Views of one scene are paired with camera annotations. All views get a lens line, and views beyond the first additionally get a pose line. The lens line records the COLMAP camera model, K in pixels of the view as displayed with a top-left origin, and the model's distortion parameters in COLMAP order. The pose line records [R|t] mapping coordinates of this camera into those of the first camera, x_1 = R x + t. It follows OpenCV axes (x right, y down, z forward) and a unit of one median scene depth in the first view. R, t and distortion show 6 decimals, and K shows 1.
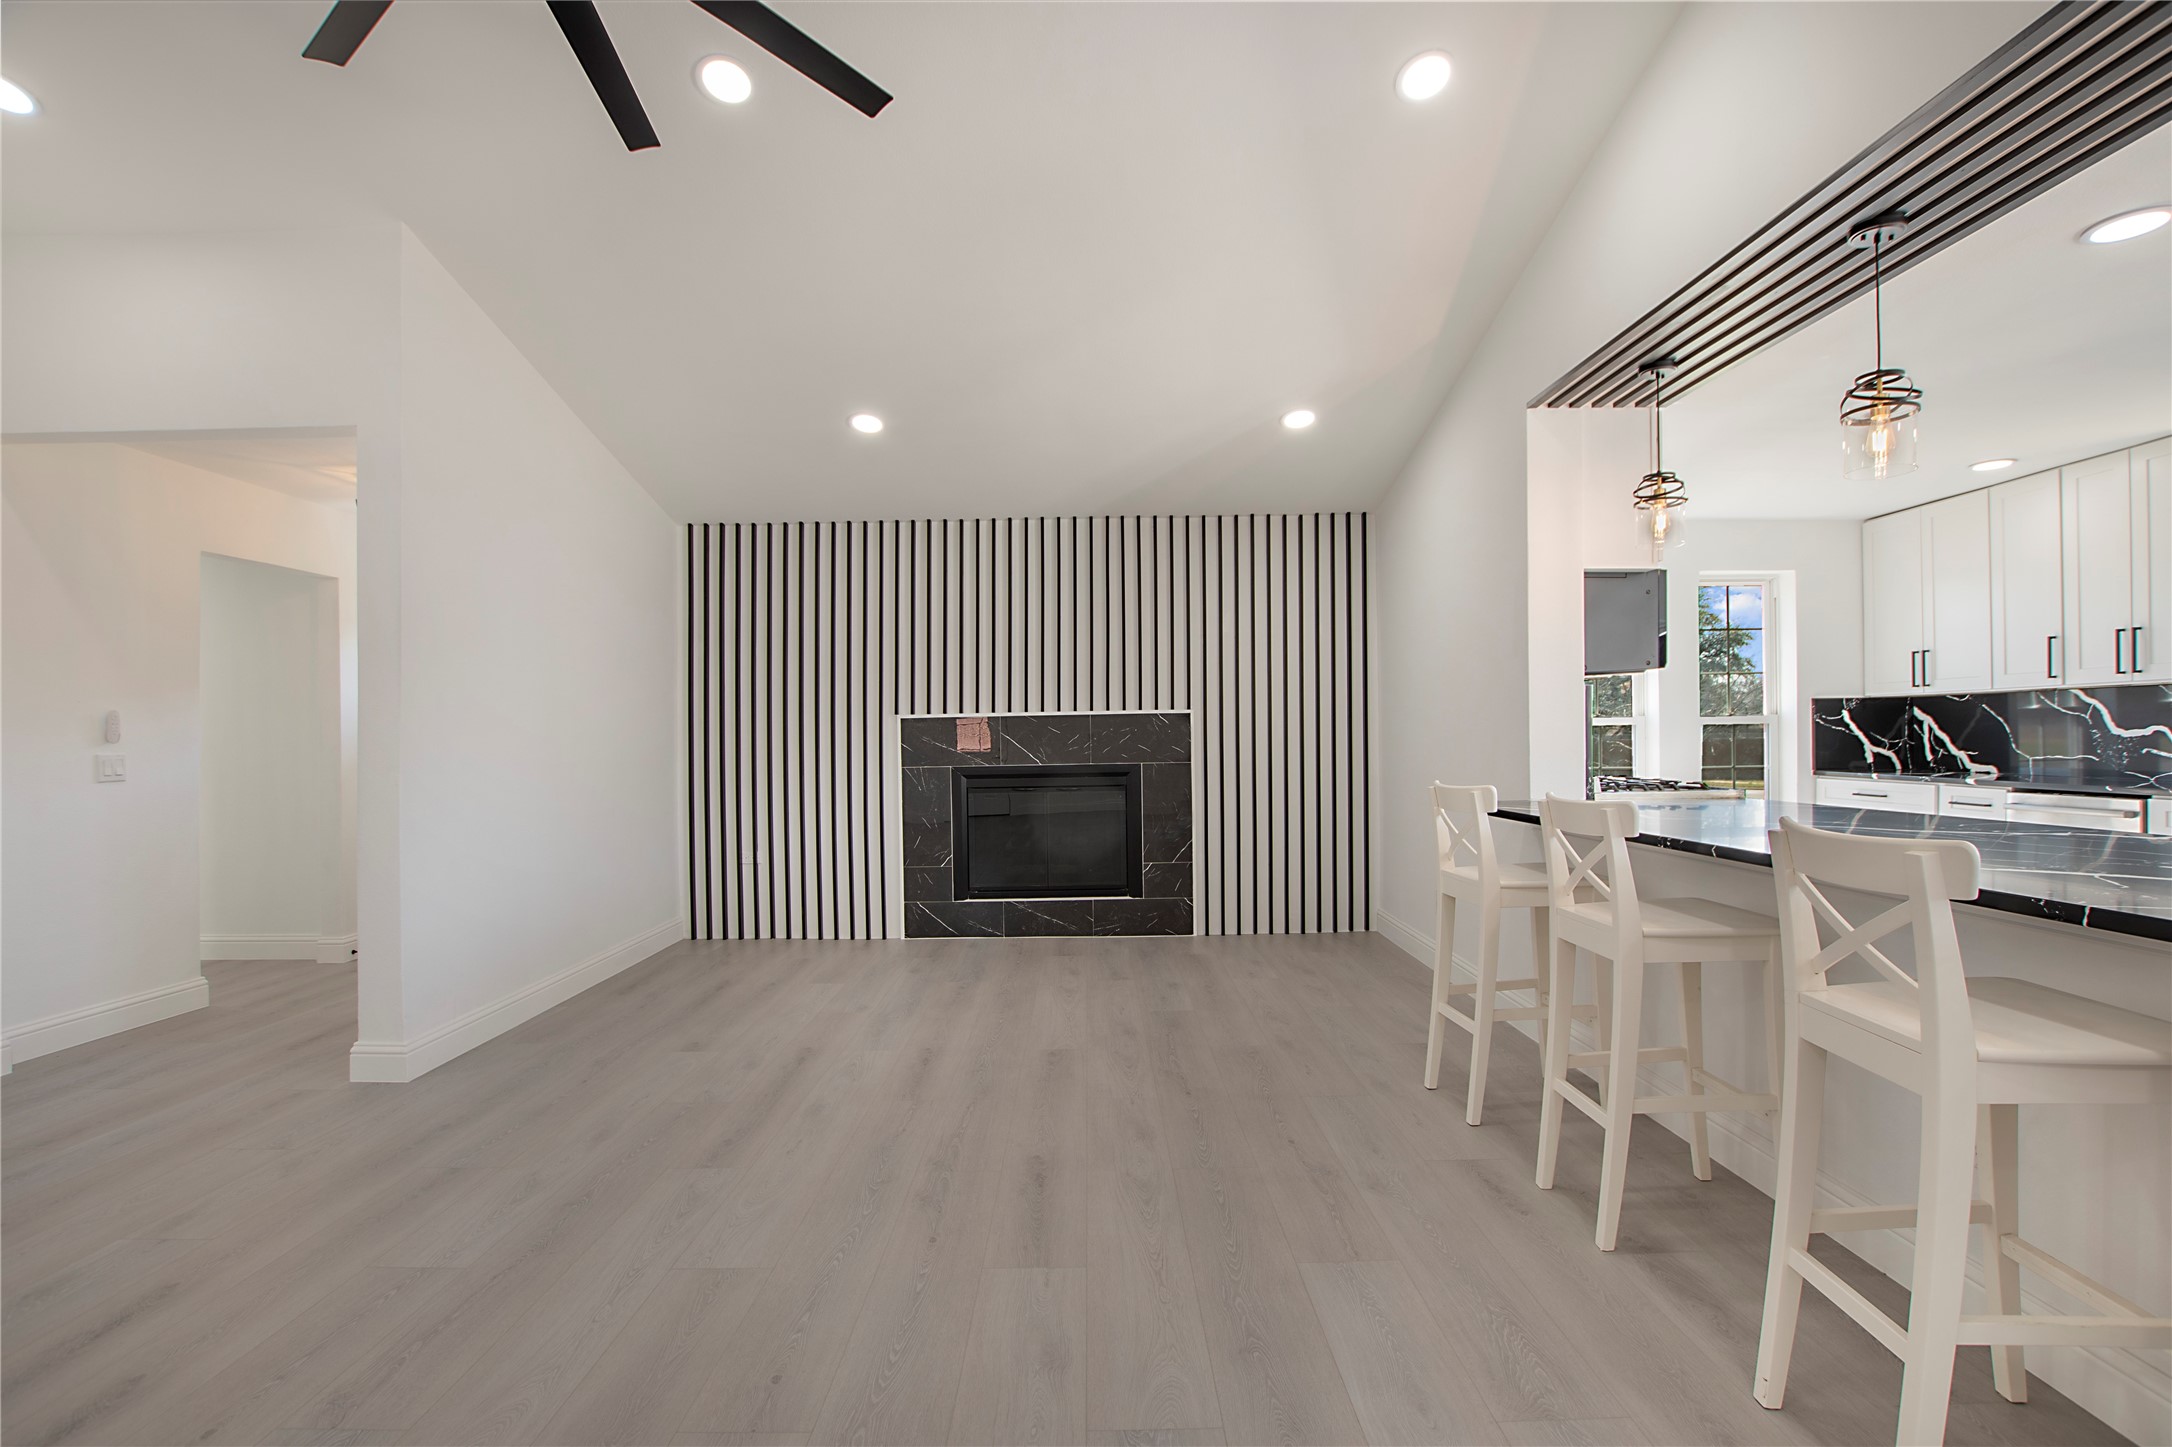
lens RADIAL K [[966.0, 0, 1089.7], [0, 966.0, 735.8], [0, 0, 1]] dist [-0.029550, 0.003669]
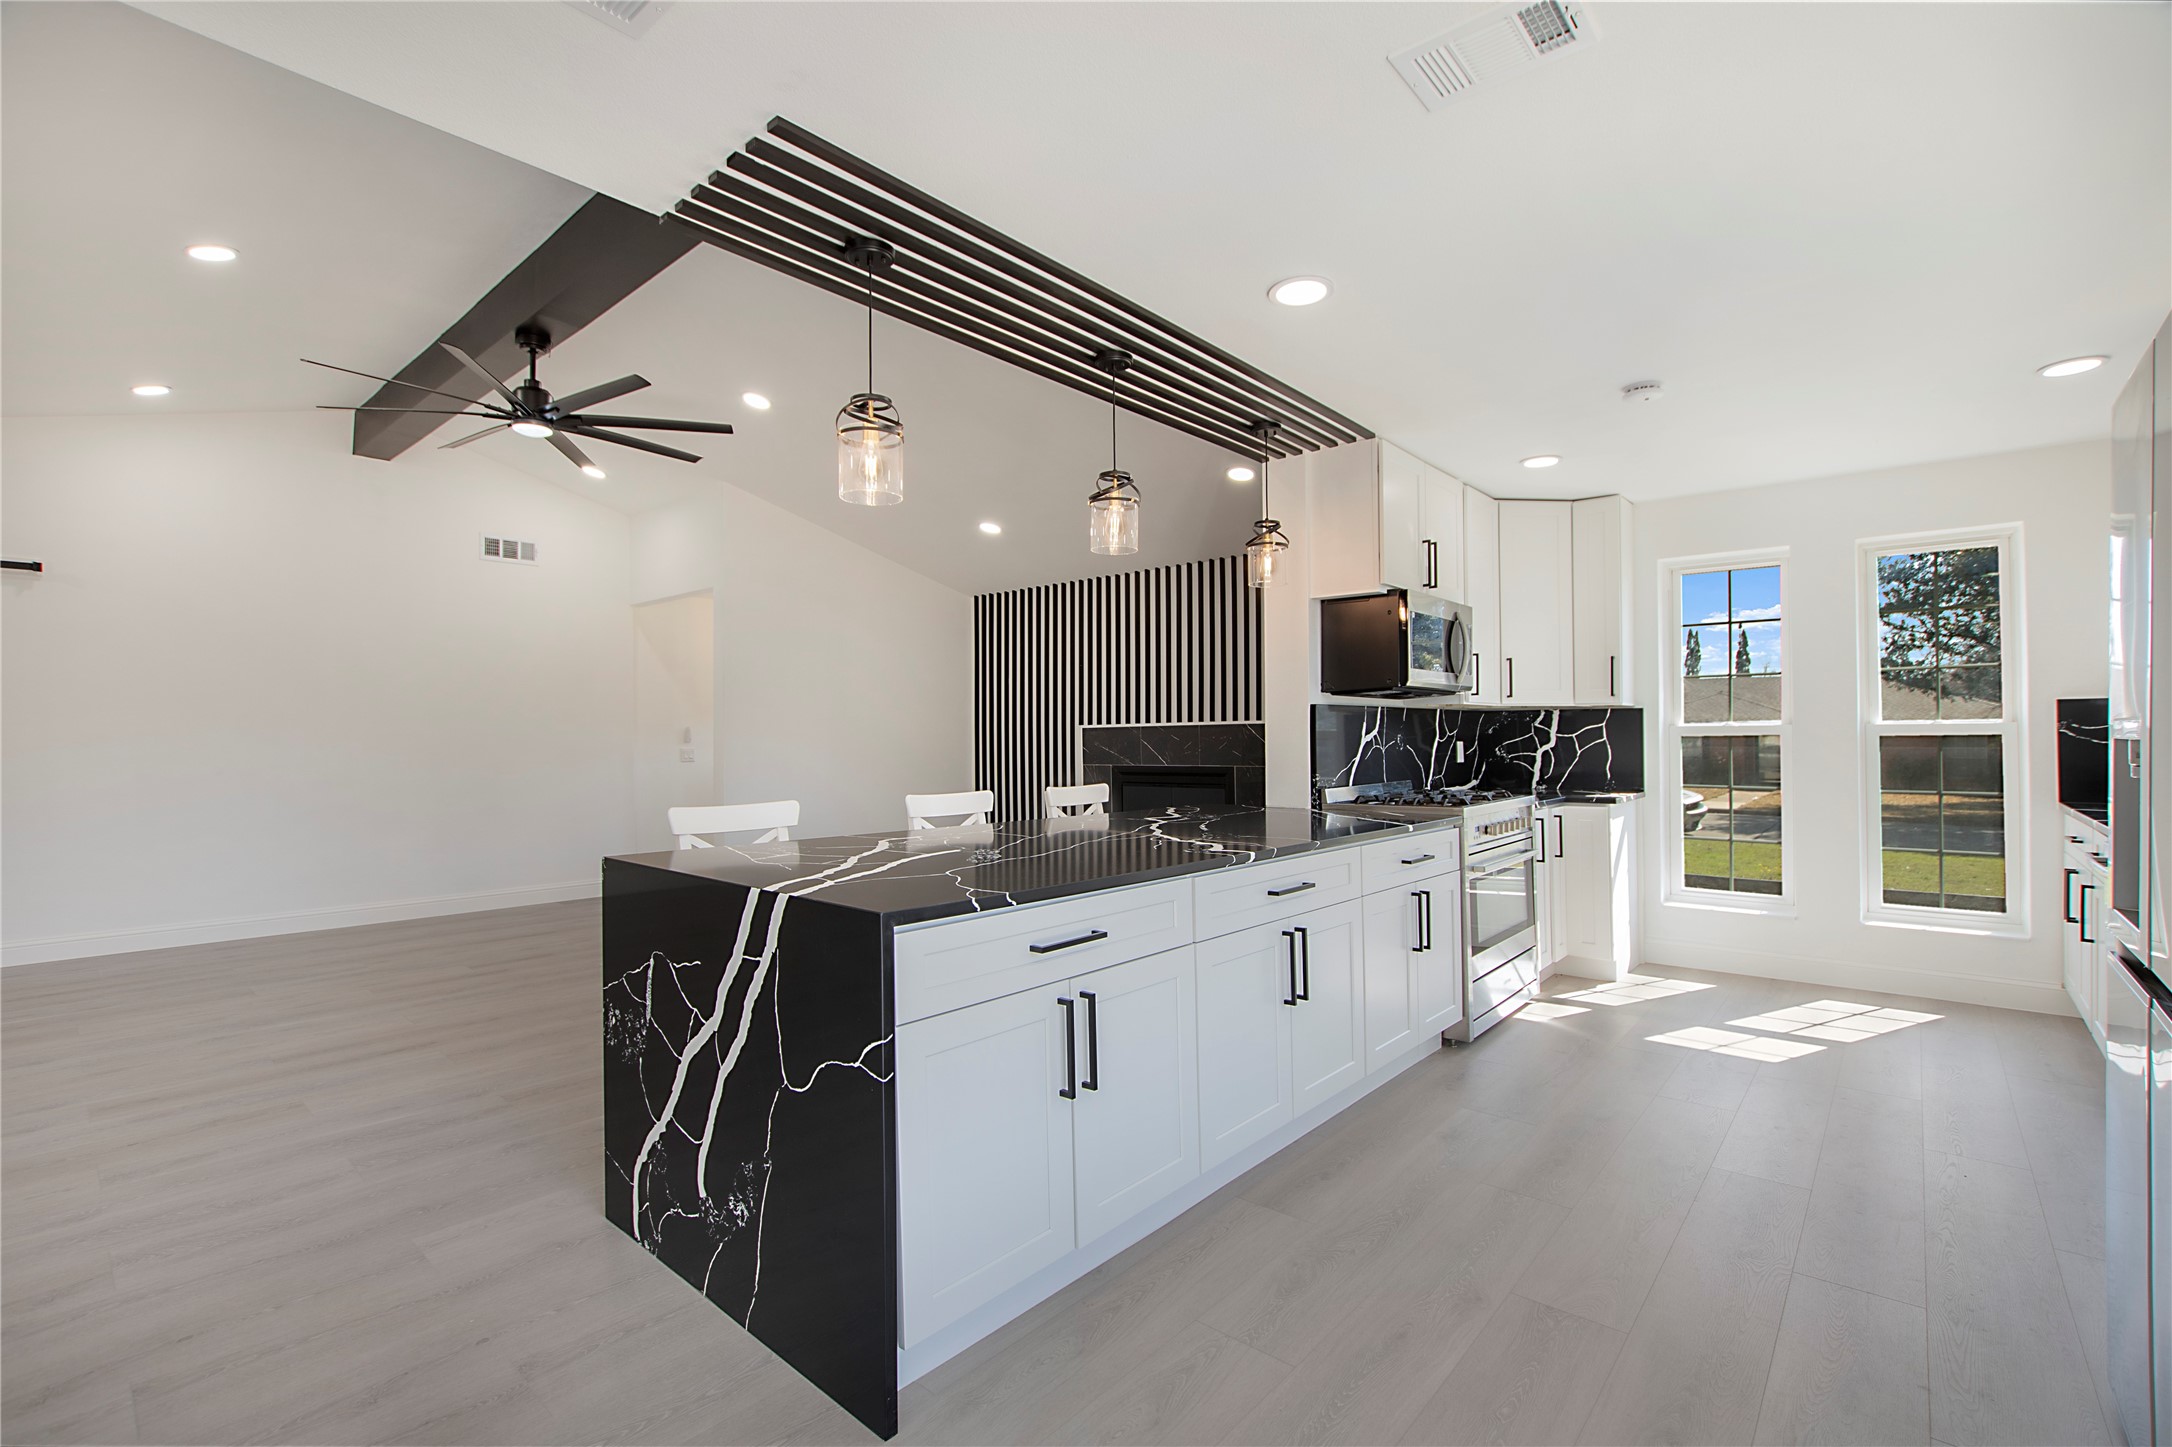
lens RADIAL K [[966.0, 0, 1091.0], [0, 966.0, 729.4], [0, 0, 1]] dist [-0.029550, 0.003669]
pose [[0.749360, 0.001324, -0.662161, 0.702144], [-0.003856, 0.999990, -0.002365, -0.013423], [0.662151, 0.004326, 0.749358, 0.002539]]
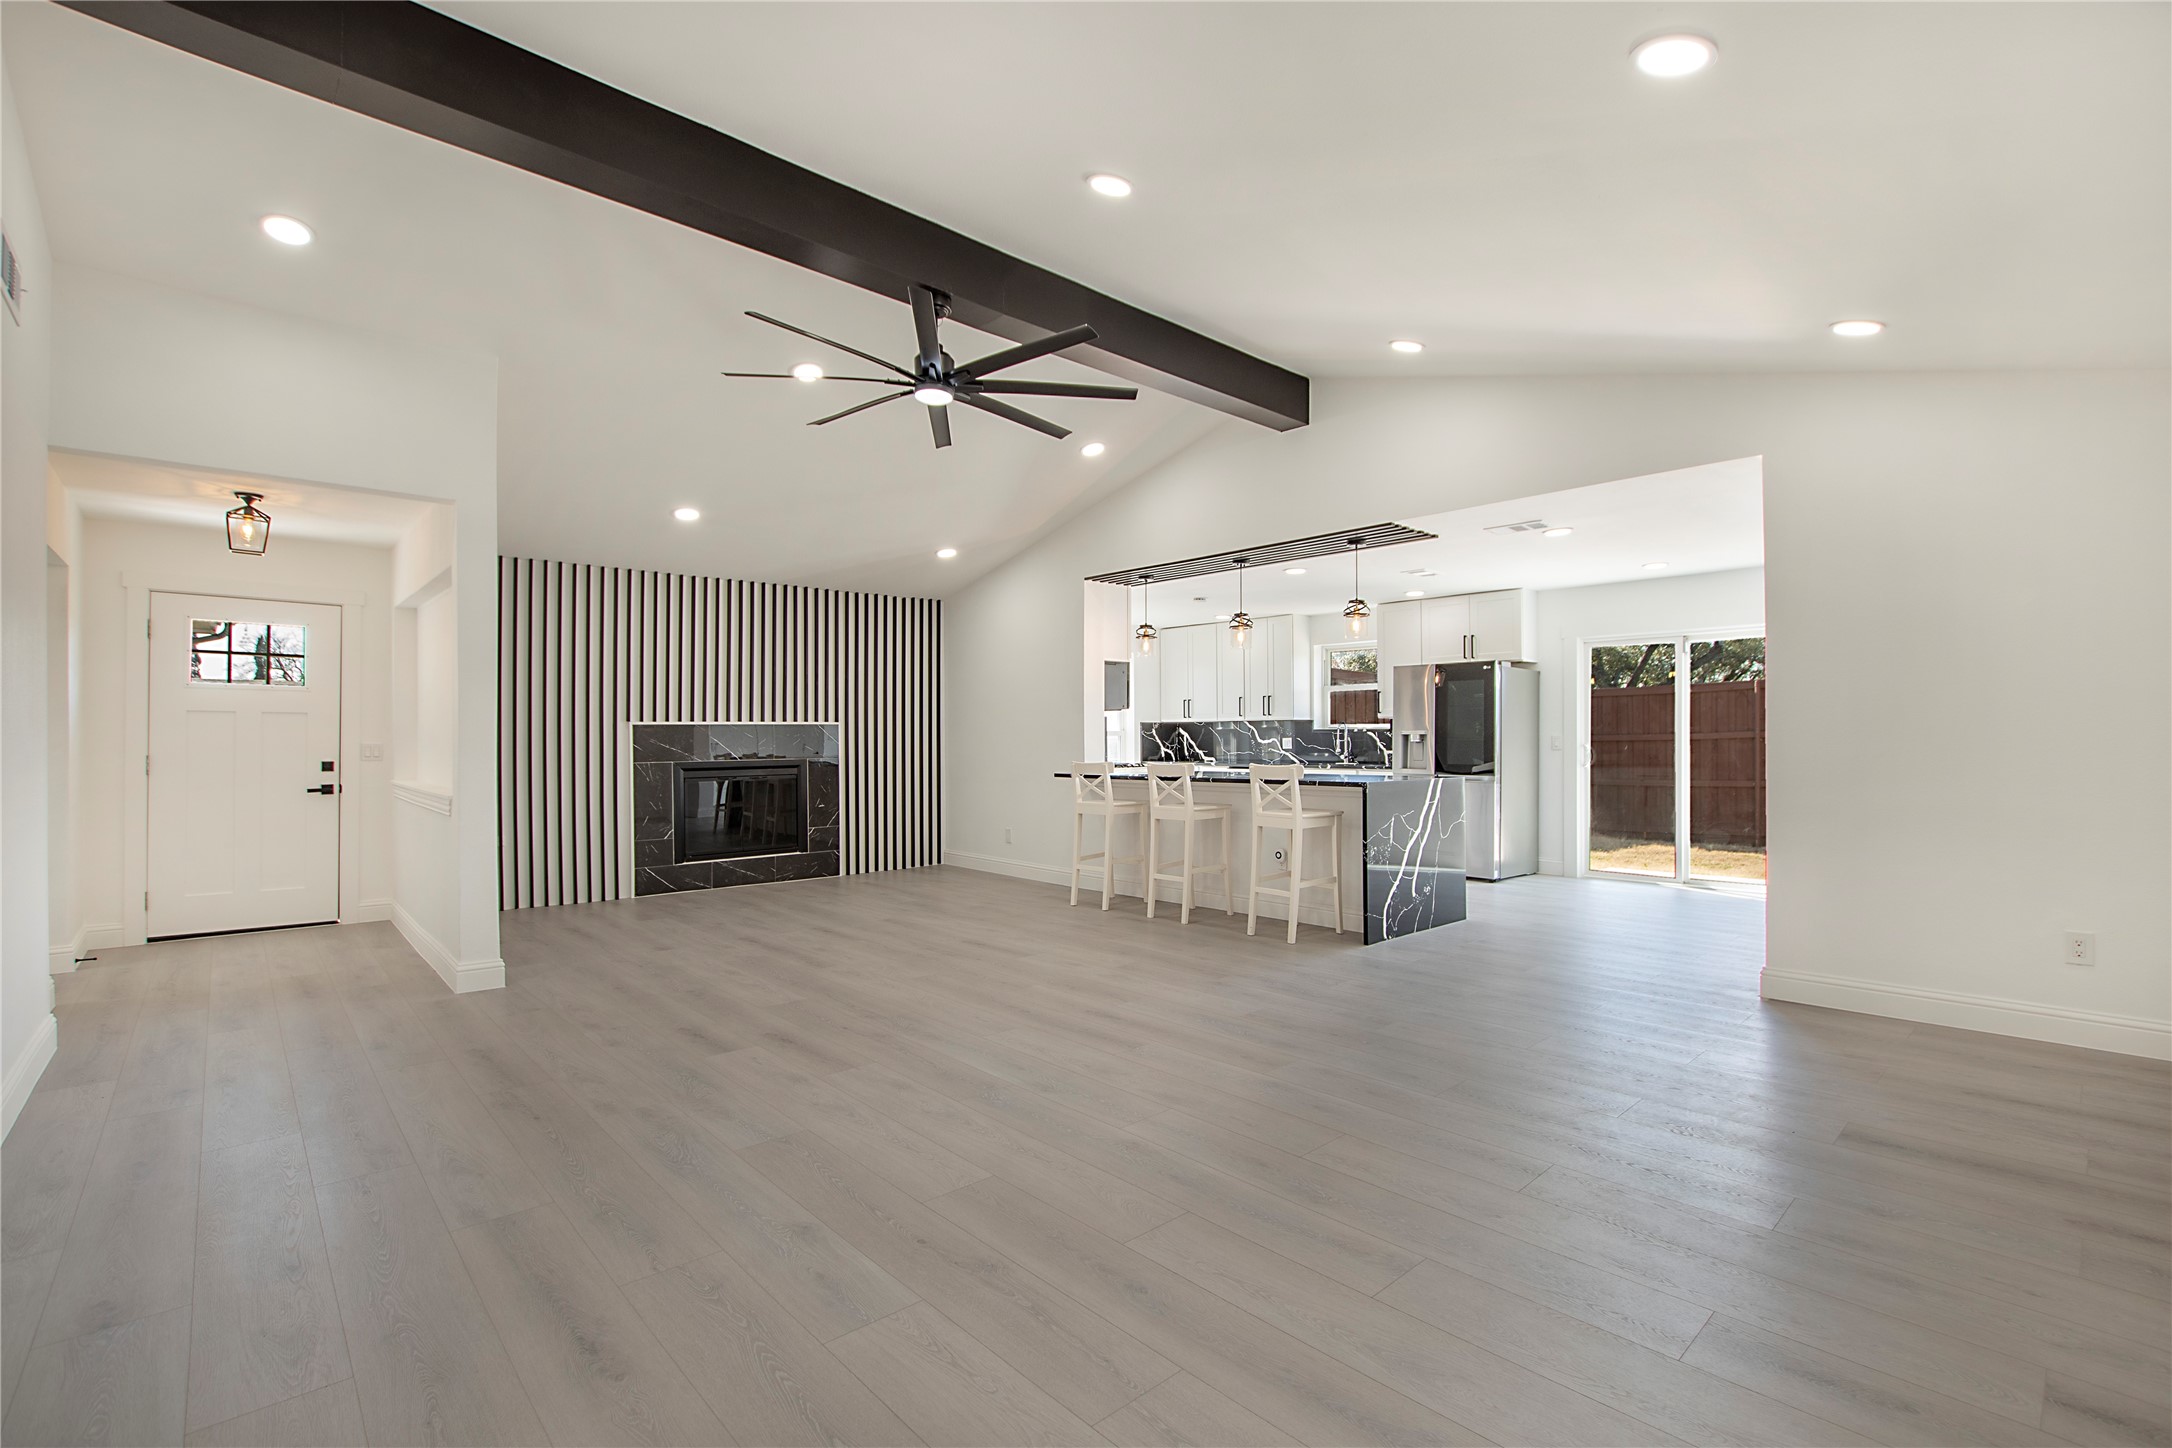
lens RADIAL K [[966.0, 0, 1094.6], [0, 966.0, 734.9], [0, 0, 1]] dist [-0.029550, 0.003669]
pose [[0.740353, 0.010537, 0.672136, -0.598789], [-0.003715, 0.999926, -0.011584, 0.007600], [-0.672208, 0.006079, 0.740337, -0.353288]]
